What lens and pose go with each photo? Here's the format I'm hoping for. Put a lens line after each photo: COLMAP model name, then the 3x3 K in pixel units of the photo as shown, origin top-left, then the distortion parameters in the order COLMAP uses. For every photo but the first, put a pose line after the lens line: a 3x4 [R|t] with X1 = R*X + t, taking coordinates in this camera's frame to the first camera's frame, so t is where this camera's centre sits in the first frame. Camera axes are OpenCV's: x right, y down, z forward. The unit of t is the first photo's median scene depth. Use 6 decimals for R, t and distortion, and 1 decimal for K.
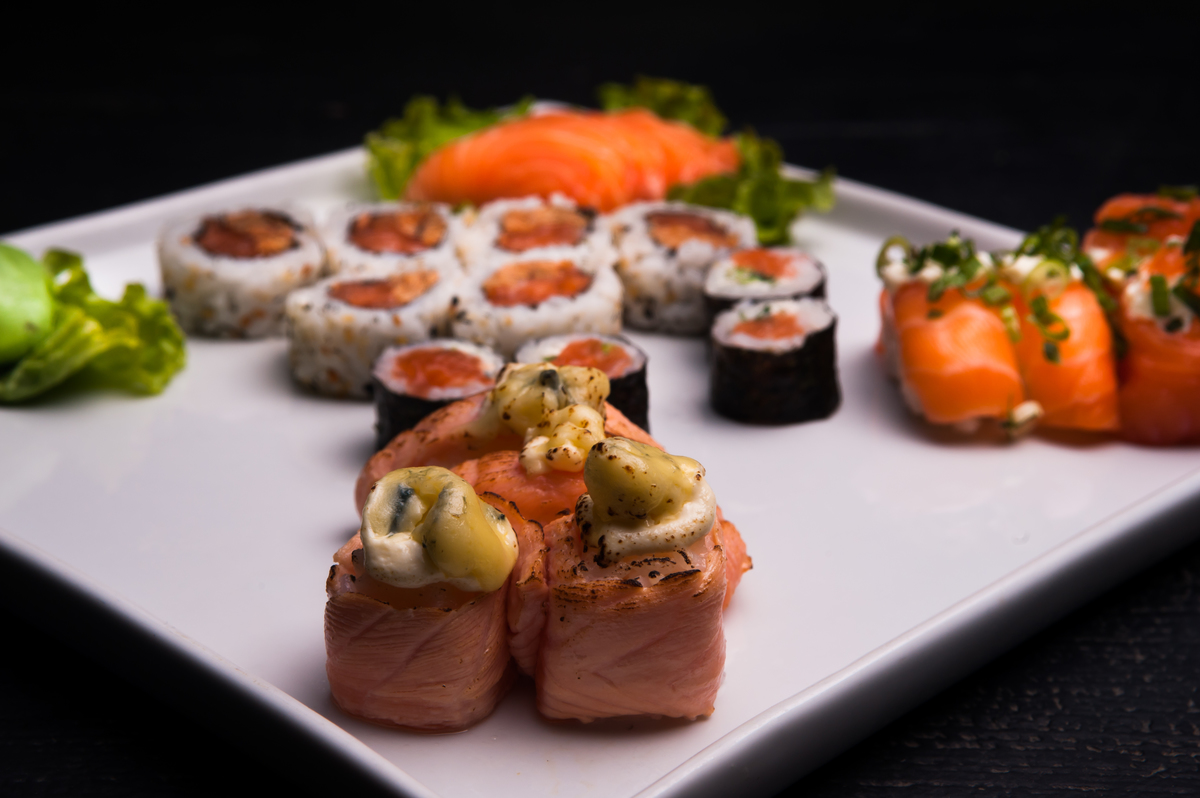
lens RADIAL K [[2230.5, 0, 620.9], [0, 2230.5, 400.3], [0, 0, 1]] dist [0.353383, 0.058139]
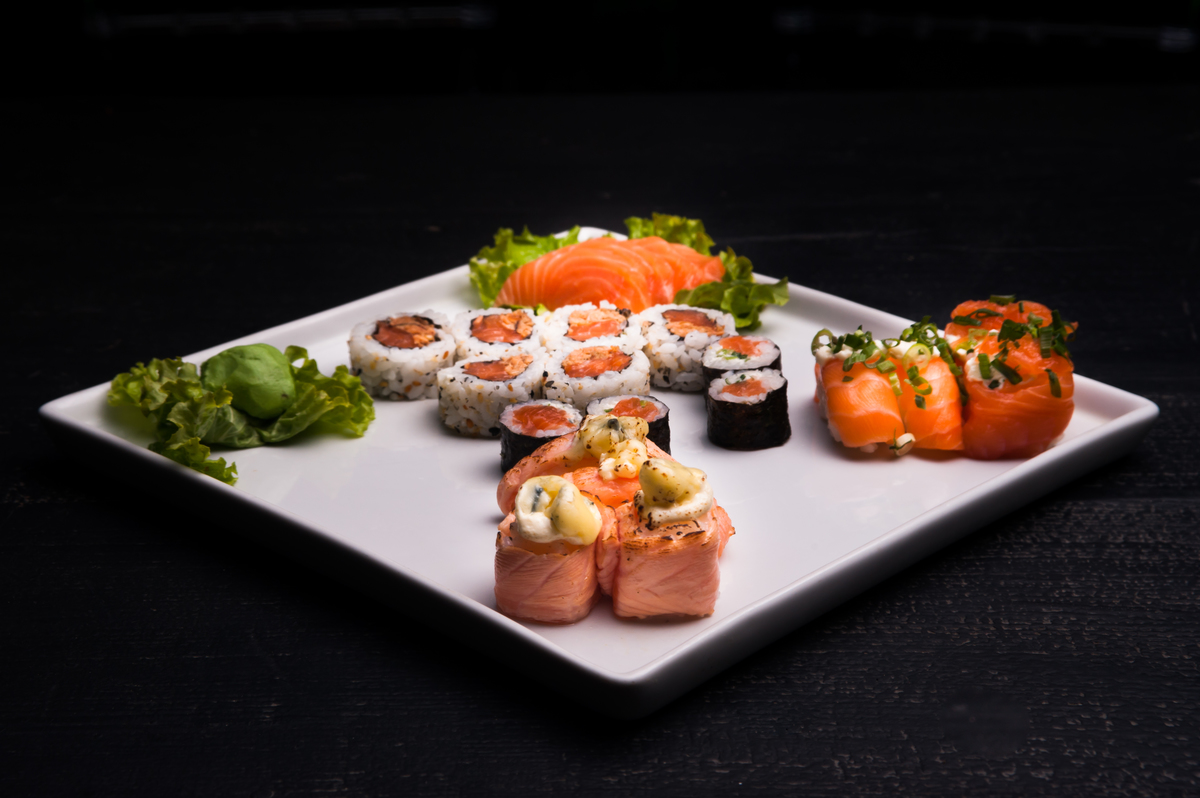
lens RADIAL K [[2230.5, 0, 620.9], [0, 2230.5, 400.3], [0, 0, 1]] dist [0.353383, 0.058139]
pose [[0.999876, -0.015187, 0.004280, -0.028539], [0.015246, 0.999786, -0.014000, -0.003364], [-0.004067, 0.014063, 0.999893, -0.591818]]
